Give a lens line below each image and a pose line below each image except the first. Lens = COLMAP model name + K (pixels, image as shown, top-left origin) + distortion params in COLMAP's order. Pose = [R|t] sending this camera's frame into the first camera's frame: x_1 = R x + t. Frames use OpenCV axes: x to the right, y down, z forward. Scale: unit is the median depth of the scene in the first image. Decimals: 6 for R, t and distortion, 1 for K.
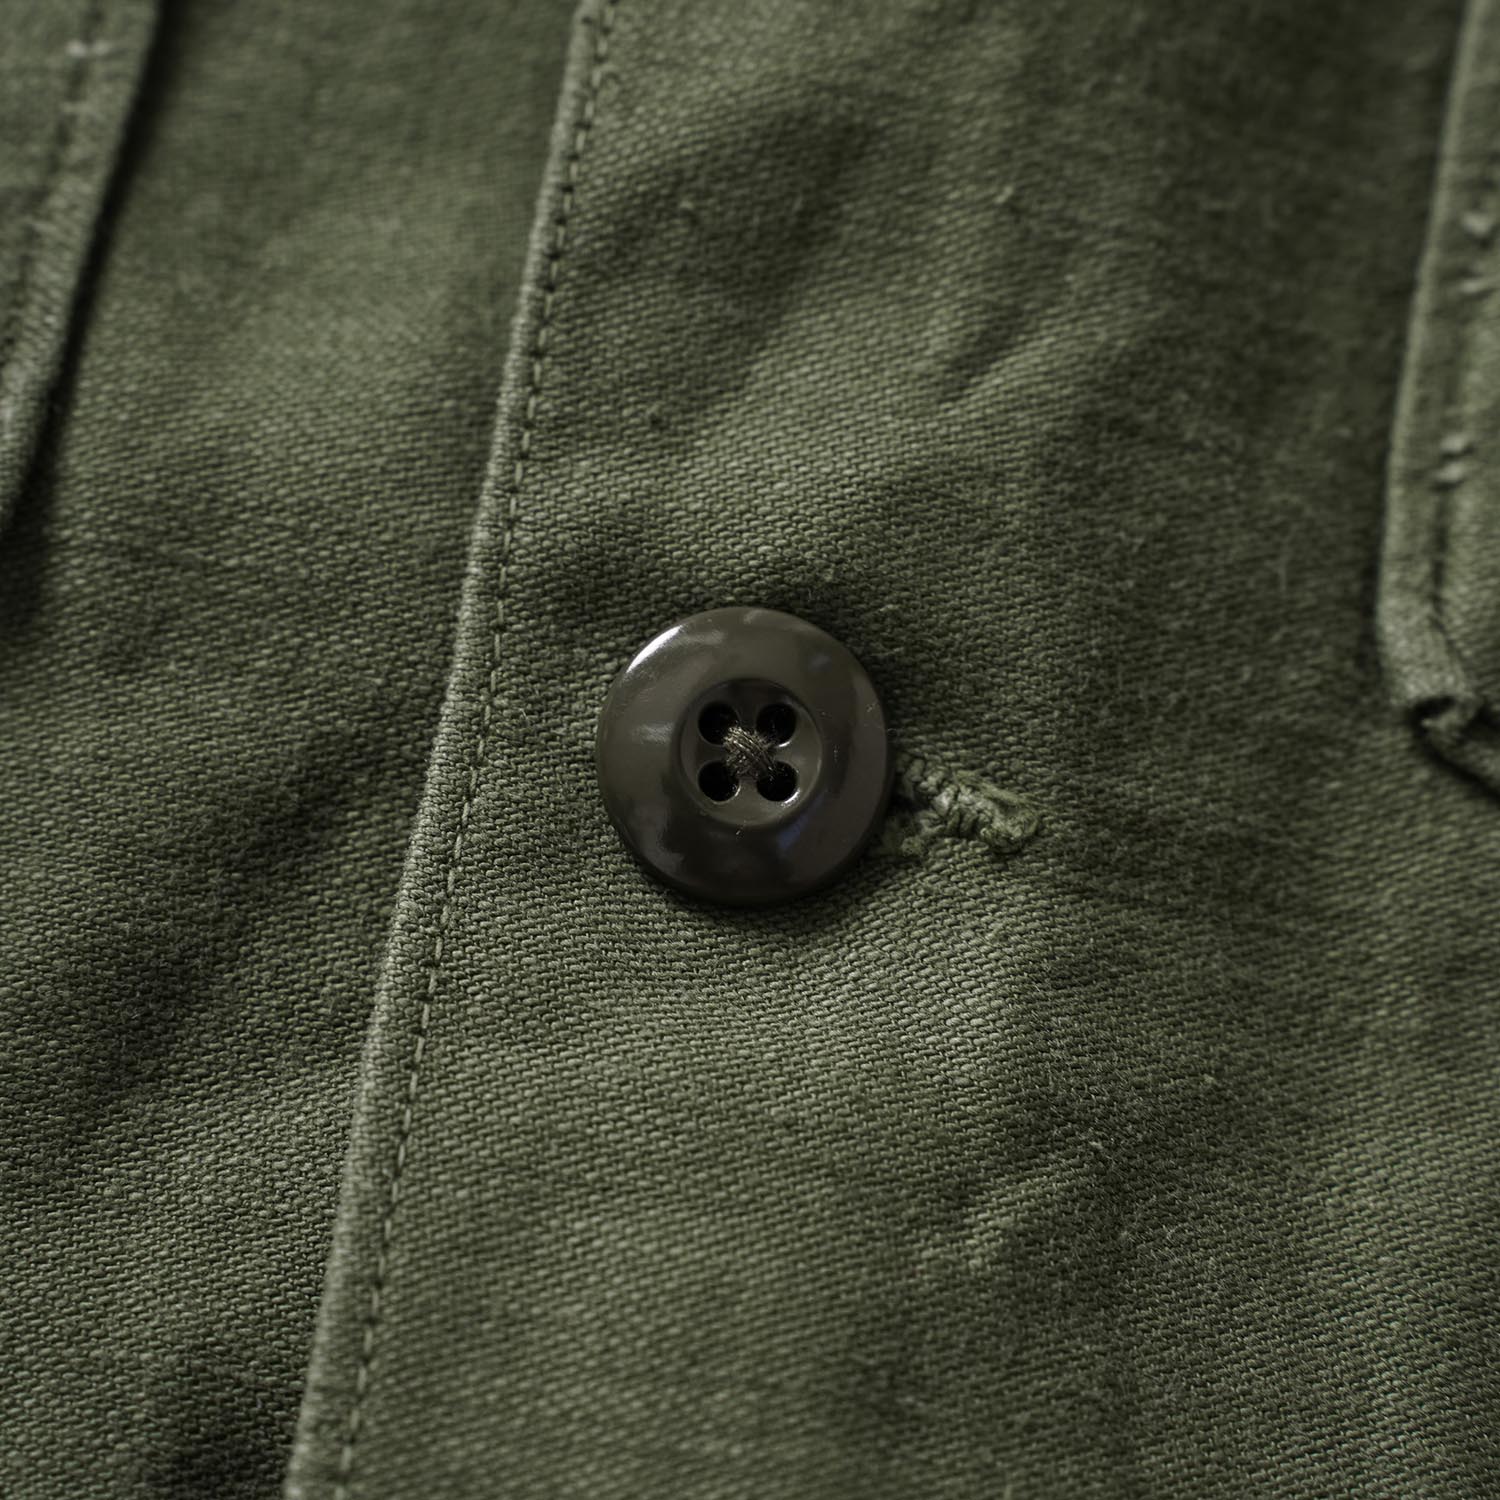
lens RADIAL K [[4767.2, 0, 738.8], [0, 4767.2, 751.8], [0, 0, 1]] dist [0.572630, 0.000000]
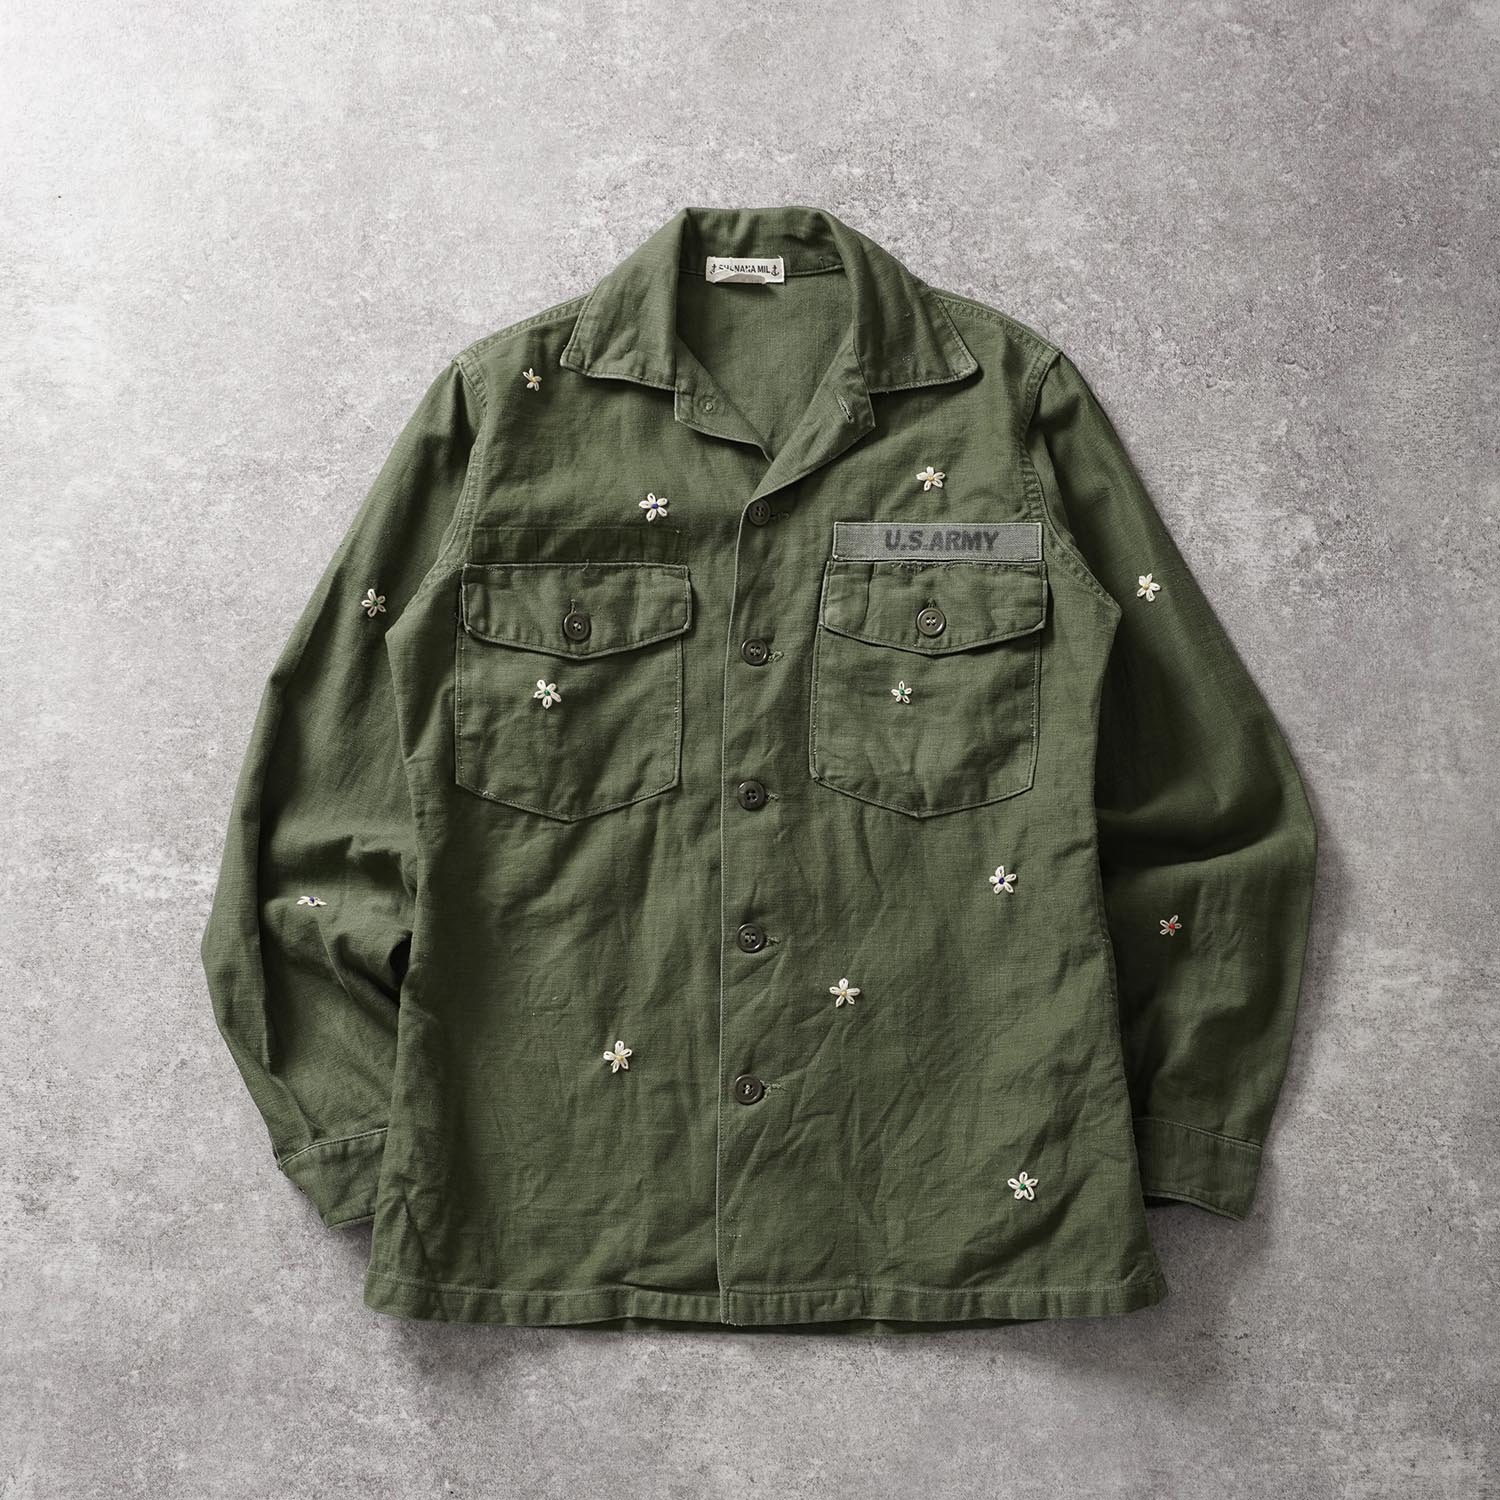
lens RADIAL K [[2493.2, 0, 746.7], [0, 2493.2, 755.7], [0, 0, 1]] dist [0.035608, 0.000000]
pose [[0.988001, -0.152799, -0.022524, 0.127456], [0.154342, 0.971273, 0.181128, -1.066945], [-0.005800, -0.182431, 0.983201, -4.334653]]
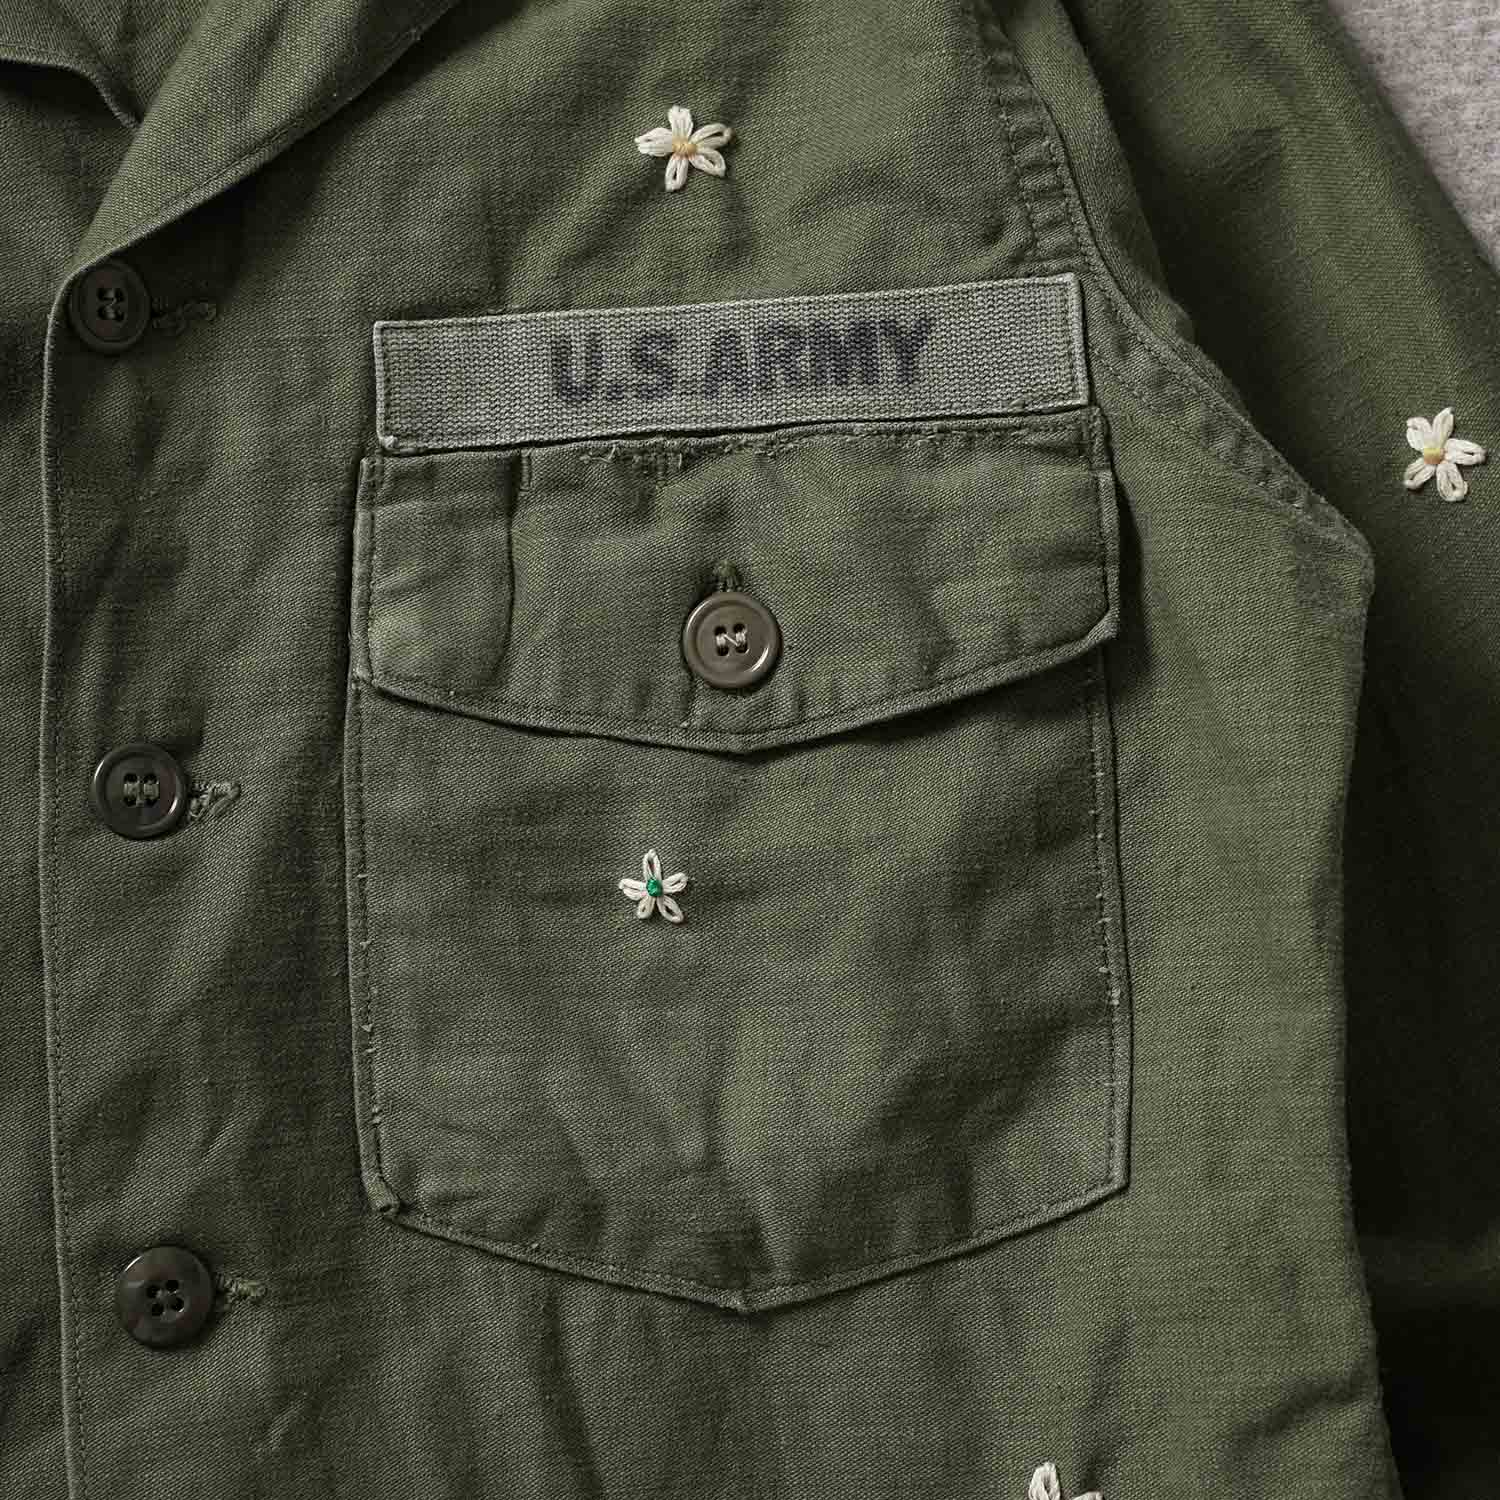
lens RADIAL K [[4767.2, 0, 748.8], [0, 4767.2, 754.7], [0, 0, 1]] dist [0.572630, 0.000000]
pose [[0.968679, -0.240329, 0.062475, 0.248288], [0.219605, 0.946556, 0.236231, -0.957540], [-0.115909, -0.215112, 0.969687, -1.928528]]
